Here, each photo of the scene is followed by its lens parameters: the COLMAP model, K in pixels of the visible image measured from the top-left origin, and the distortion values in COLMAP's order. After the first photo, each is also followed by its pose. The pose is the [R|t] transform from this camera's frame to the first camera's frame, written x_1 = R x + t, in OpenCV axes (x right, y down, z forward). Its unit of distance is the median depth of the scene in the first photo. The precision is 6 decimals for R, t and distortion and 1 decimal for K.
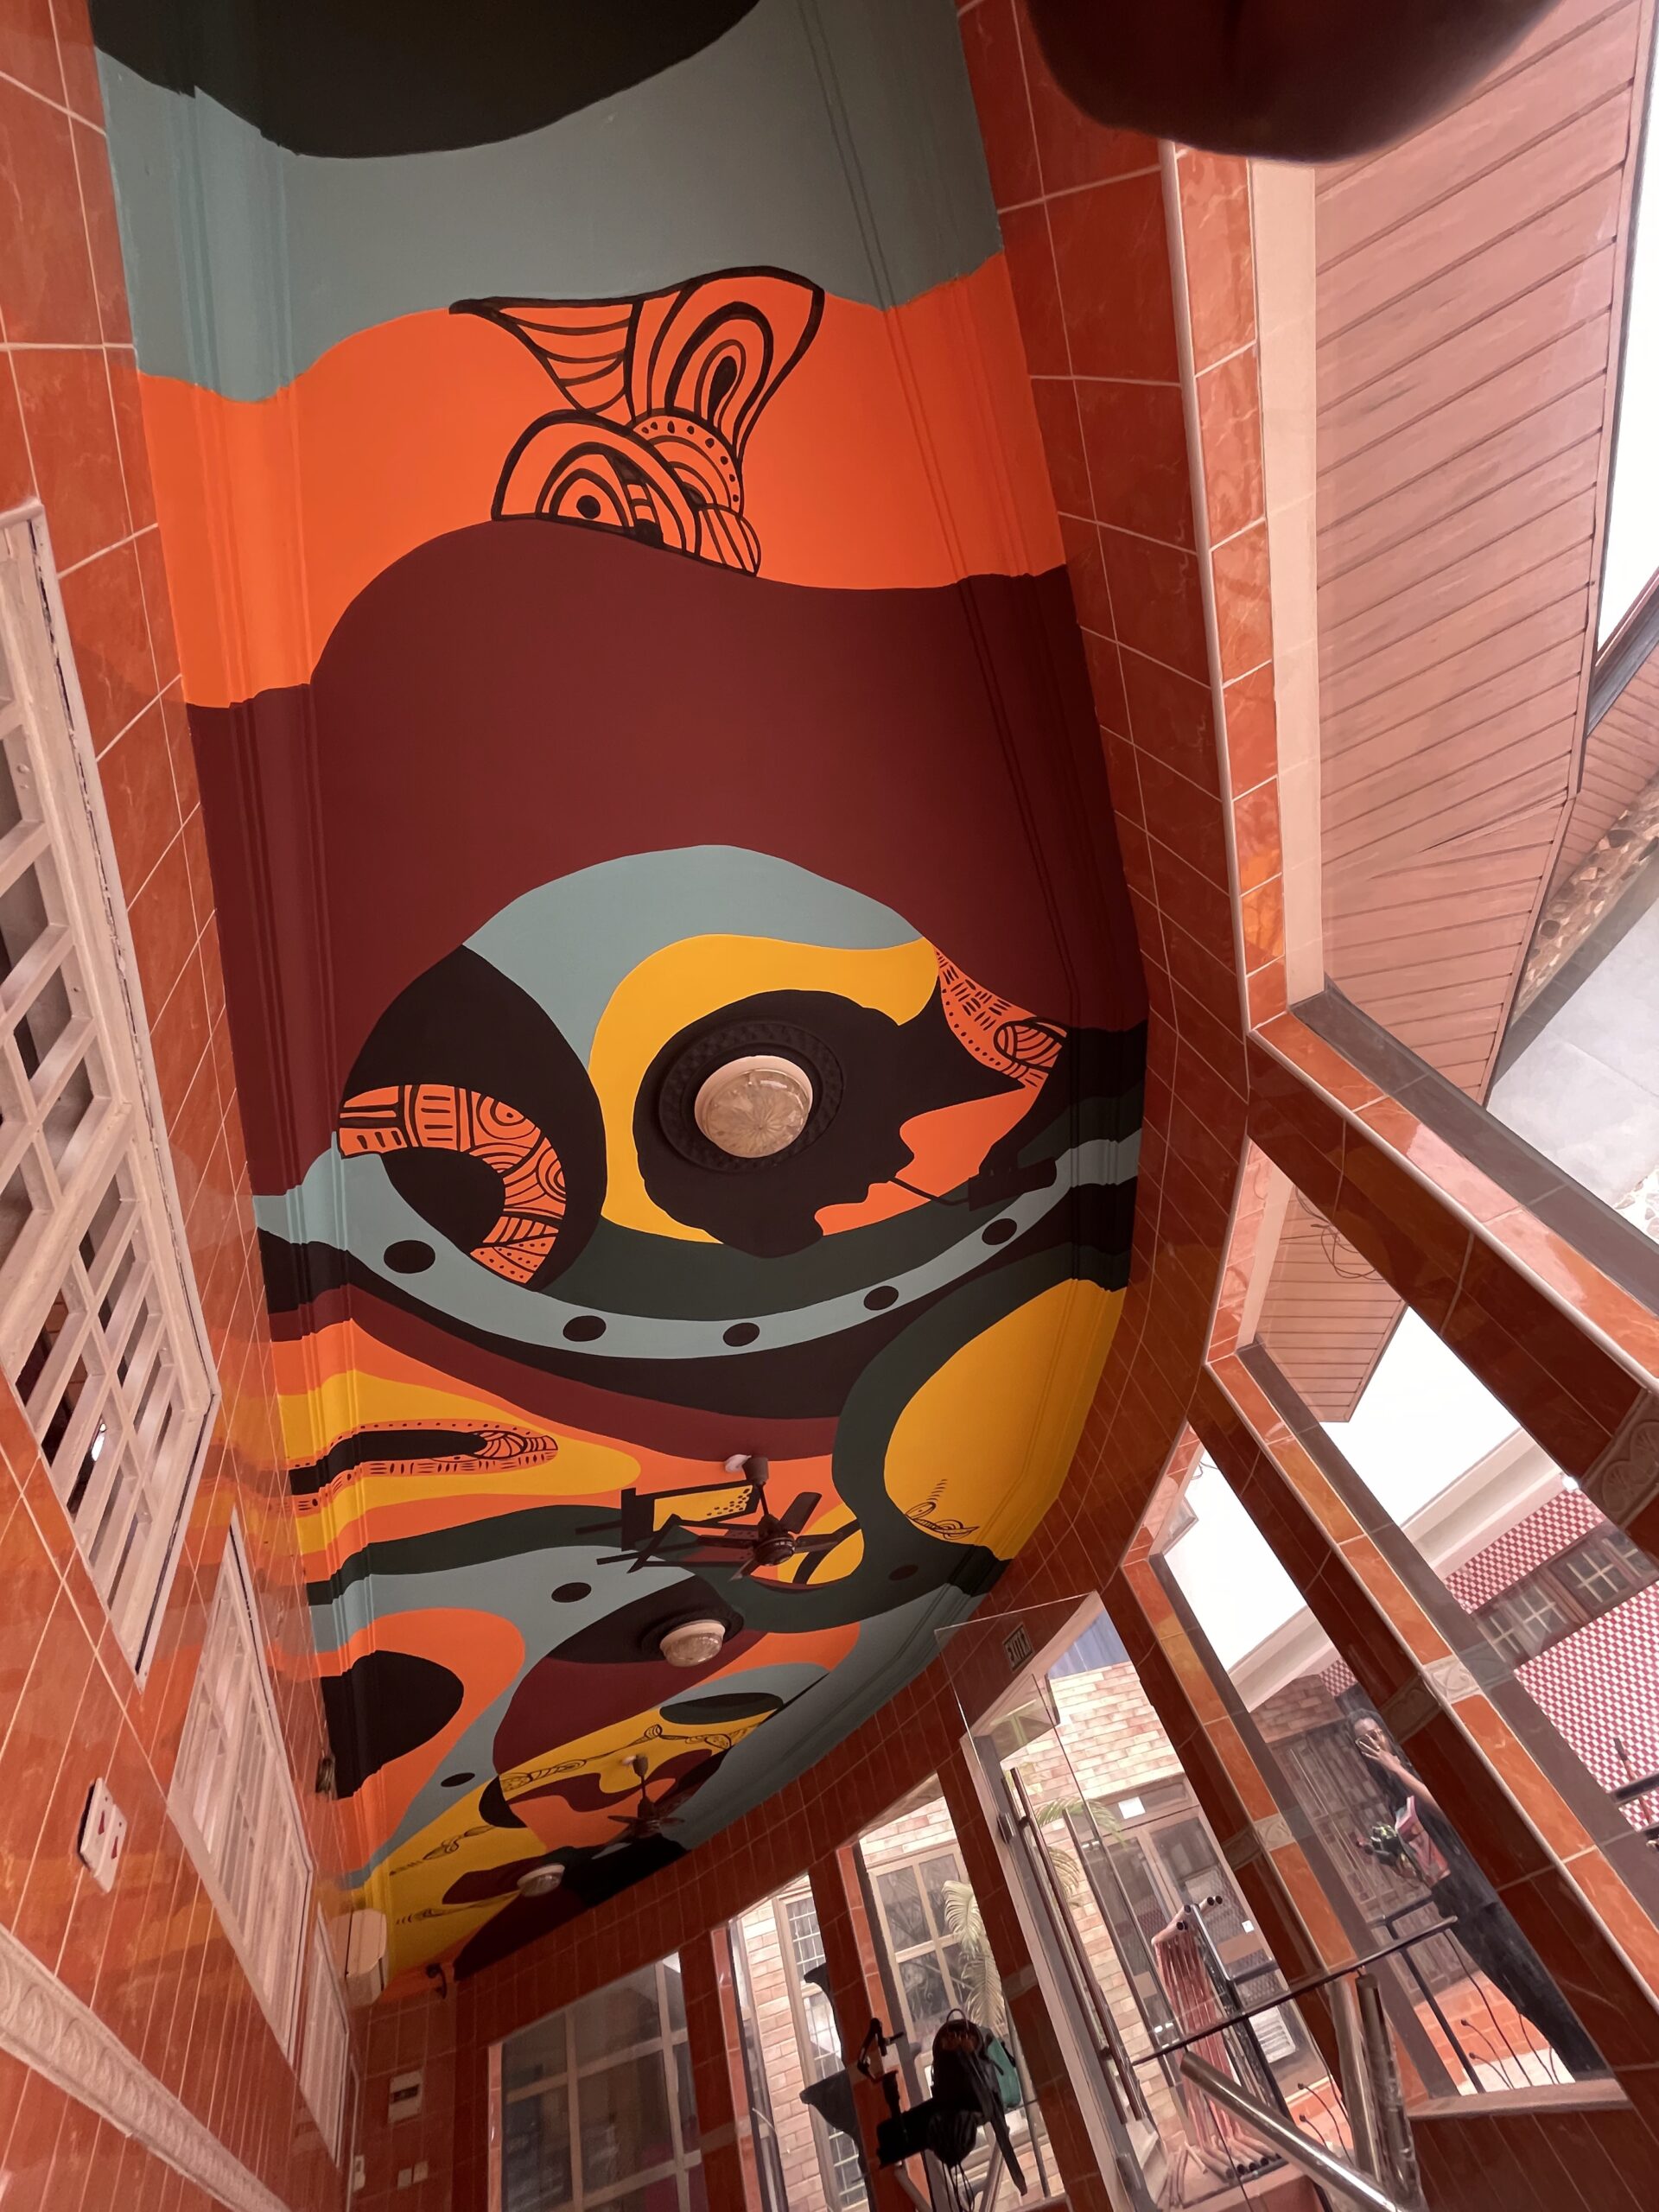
lens RADIAL K [[892.0, 0, 831.6], [0, 892.0, 1115.4], [0, 0, 1]] dist [-0.002982, 0.000346]
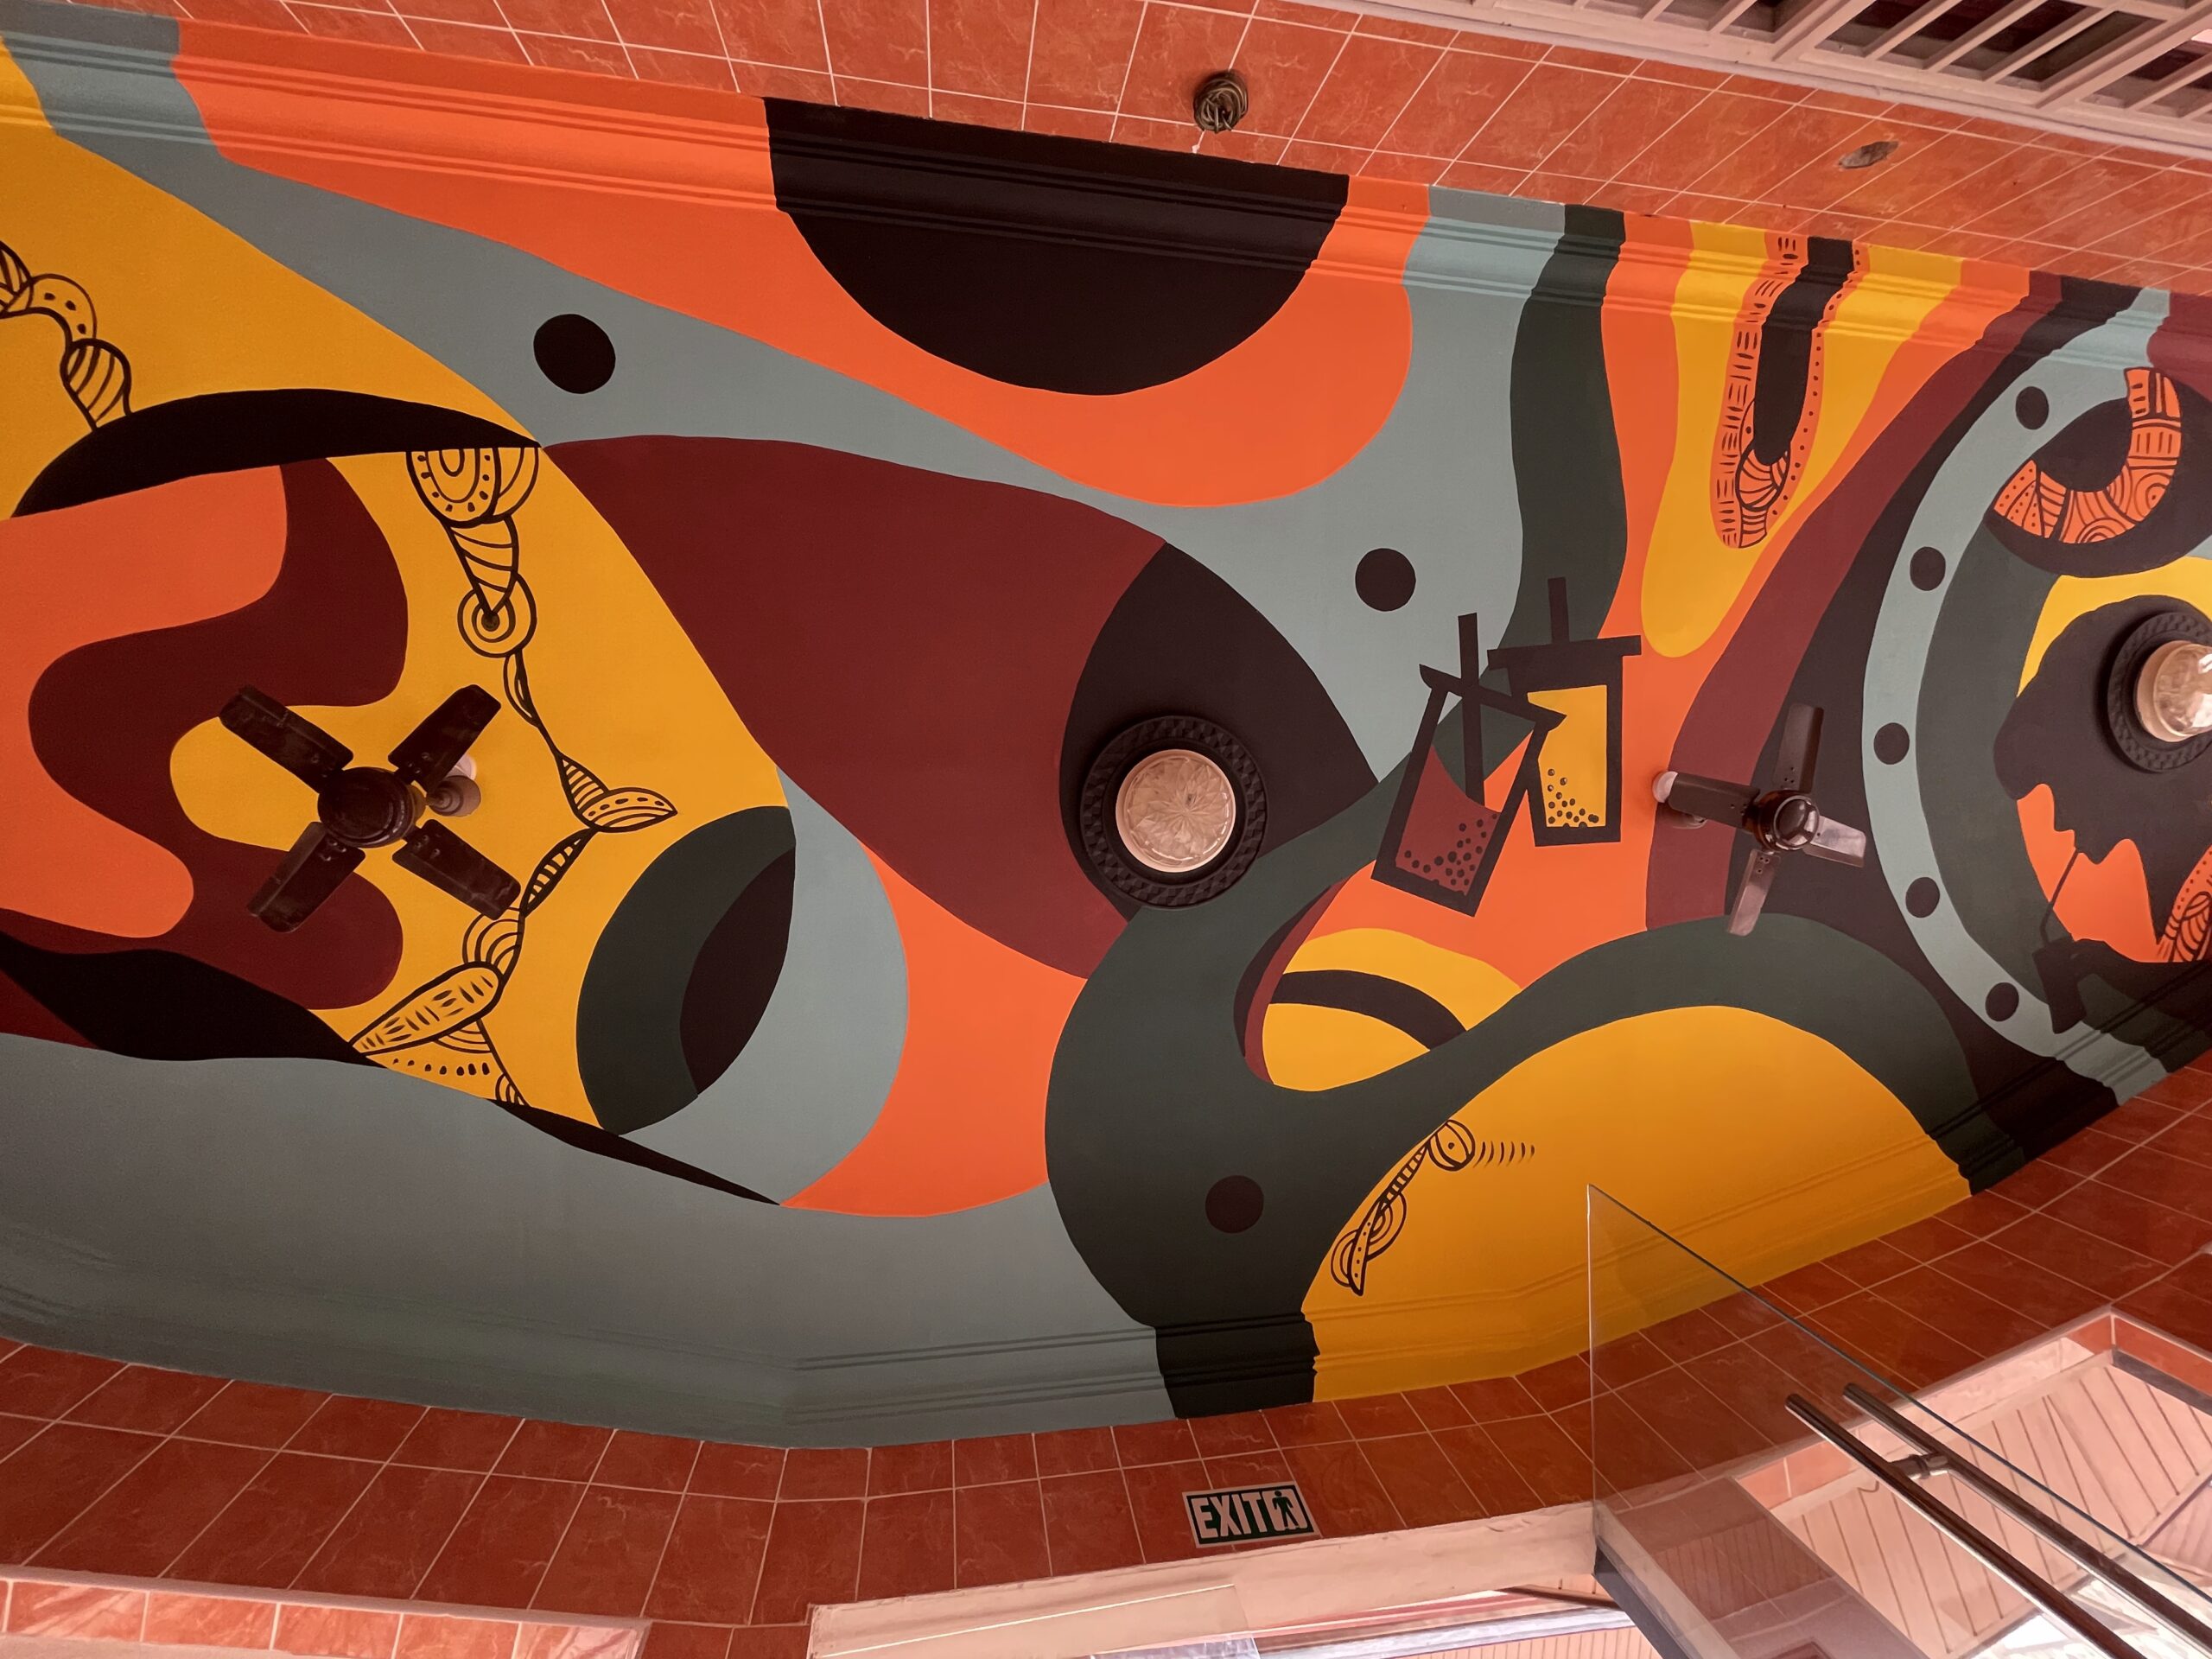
lens RADIAL K [[897.5, 0, 1098.1], [0, 897.5, 830.8], [0, 0, 1]] dist [0.007377, -0.003889]
pose [[0.286173, 0.947240, -0.144368, -0.136820], [-0.667560, 0.089015, -0.739216, 1.703664], [-0.687364, 0.307917, 0.657813, 1.151414]]
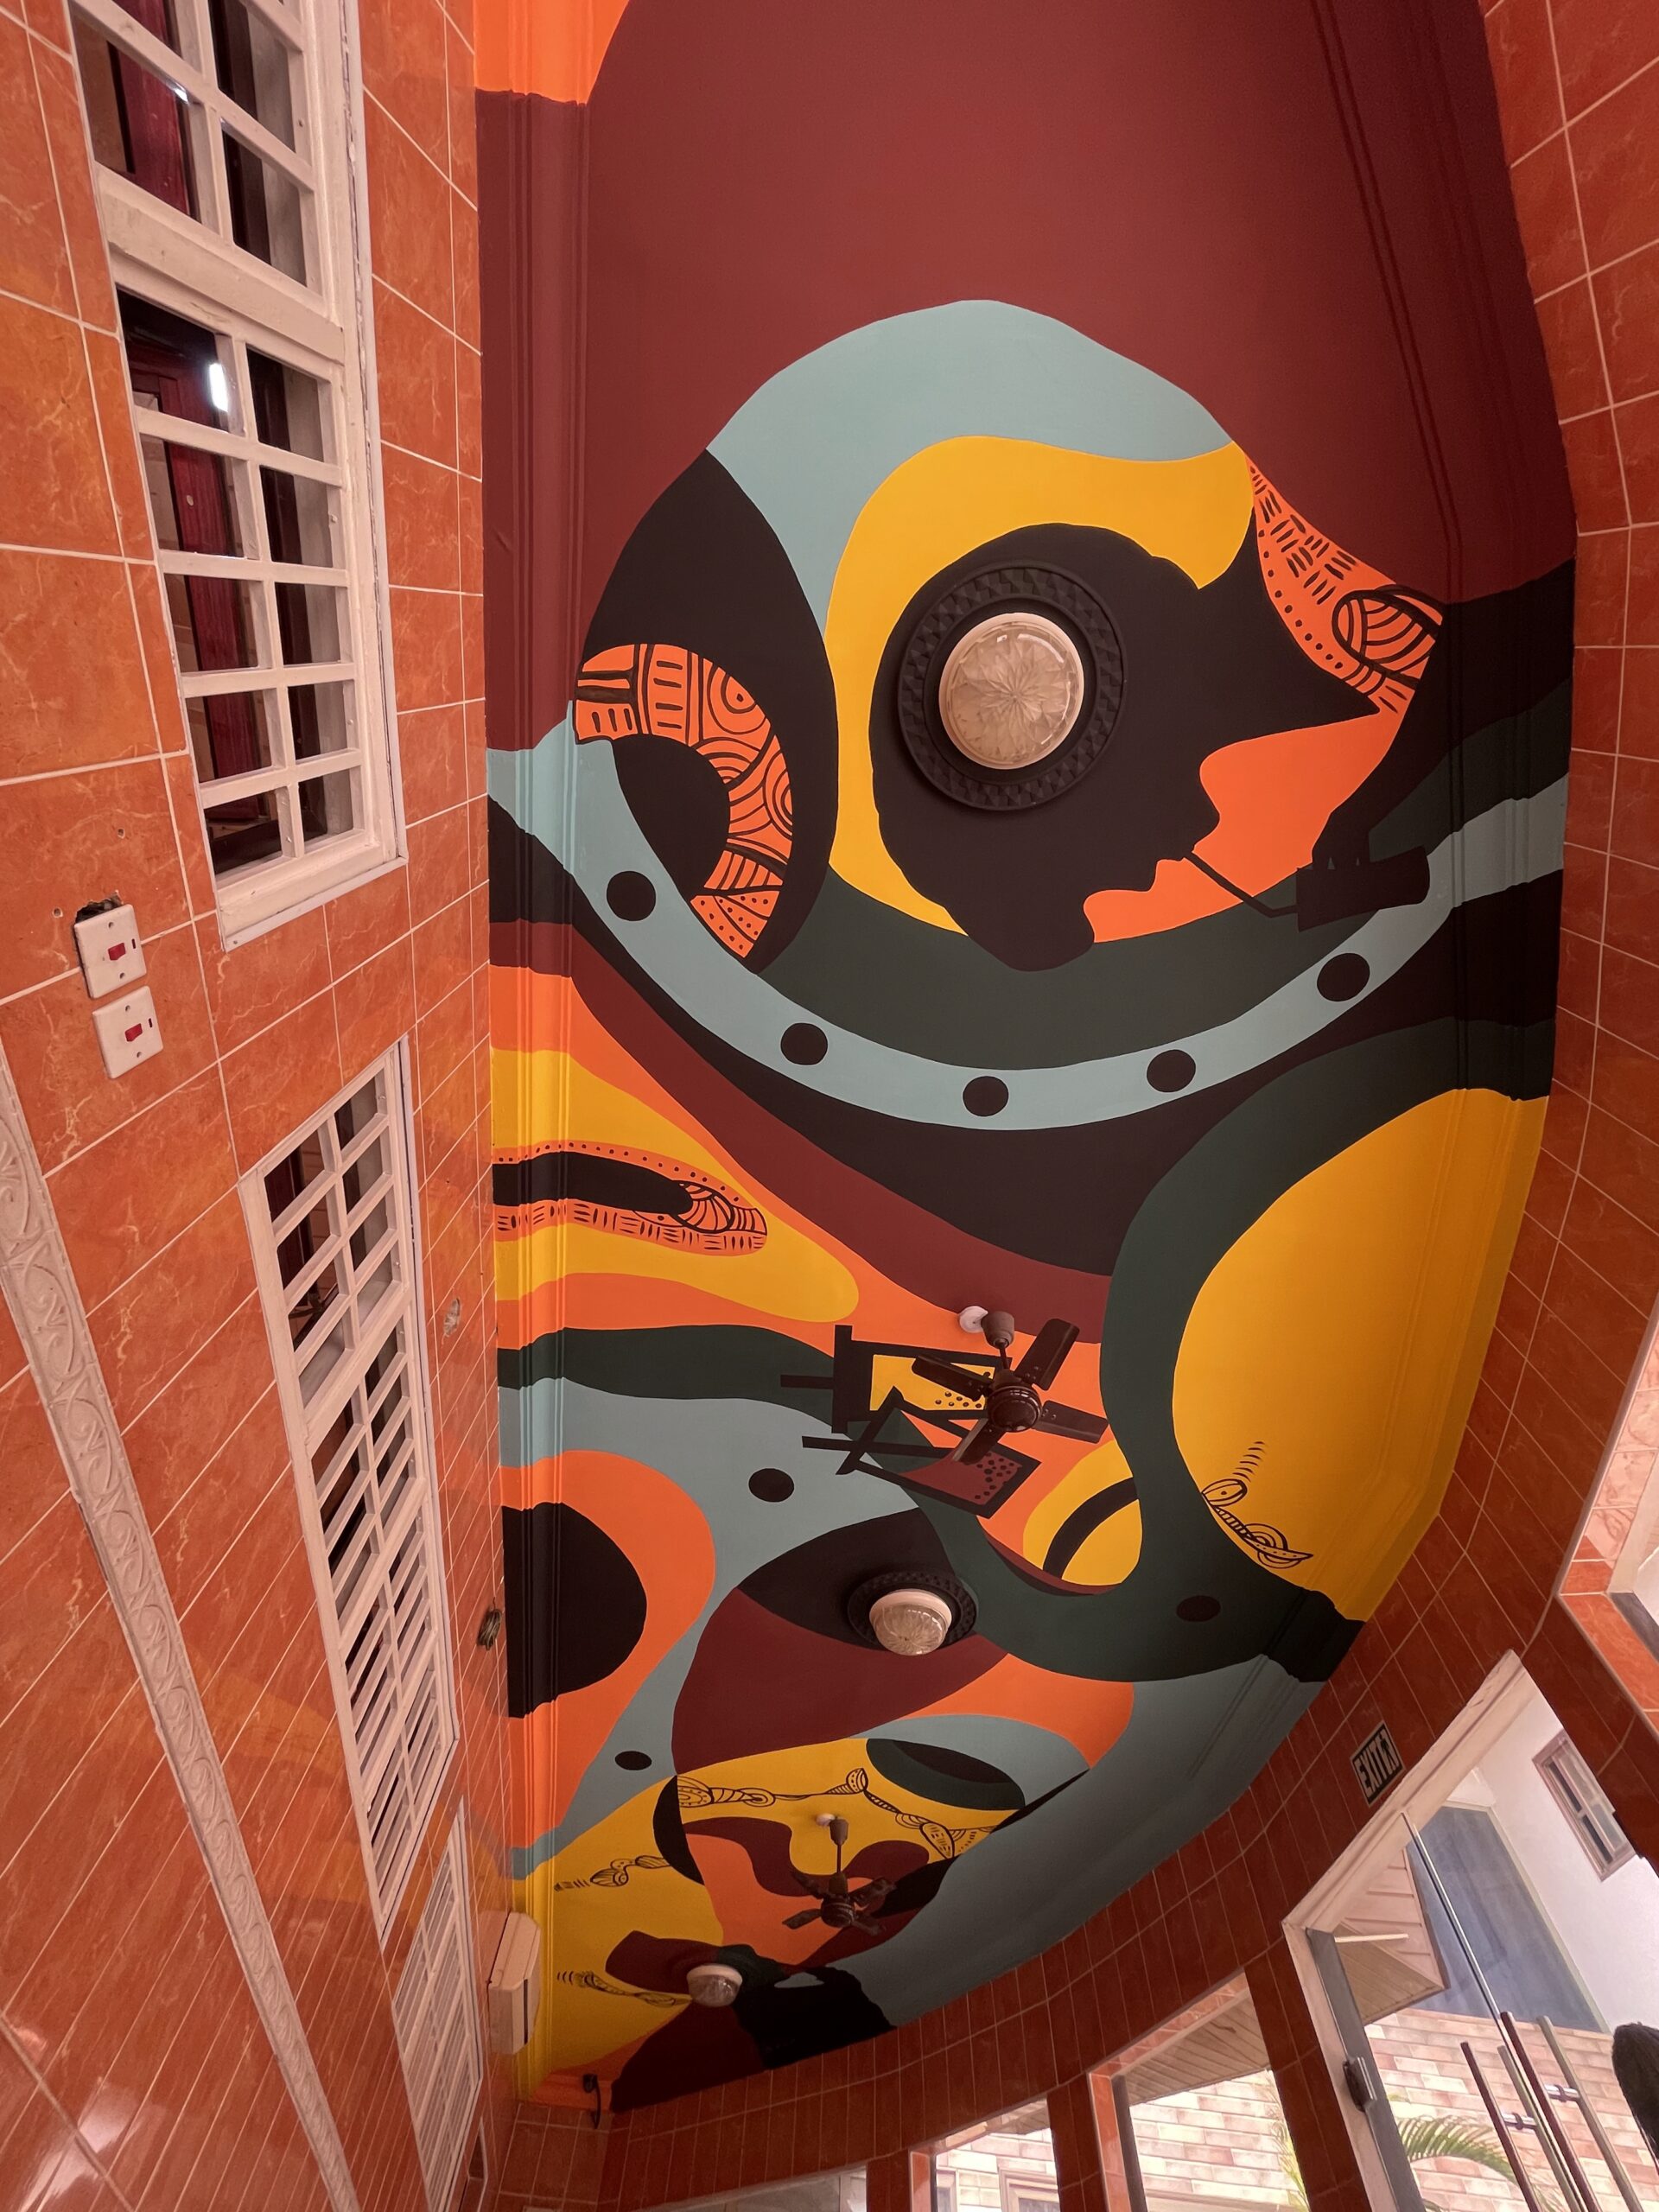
lens RADIAL K [[894.6, 0, 828.7], [0, 894.6, 1094.2], [0, 0, 1]] dist [-0.003943, 0.000626]
pose [[0.942243, 0.035951, -0.332996, 0.041613], [-0.105480, 0.975483, -0.193150, 0.491080], [0.317888, 0.217118, 0.922934, 0.228468]]
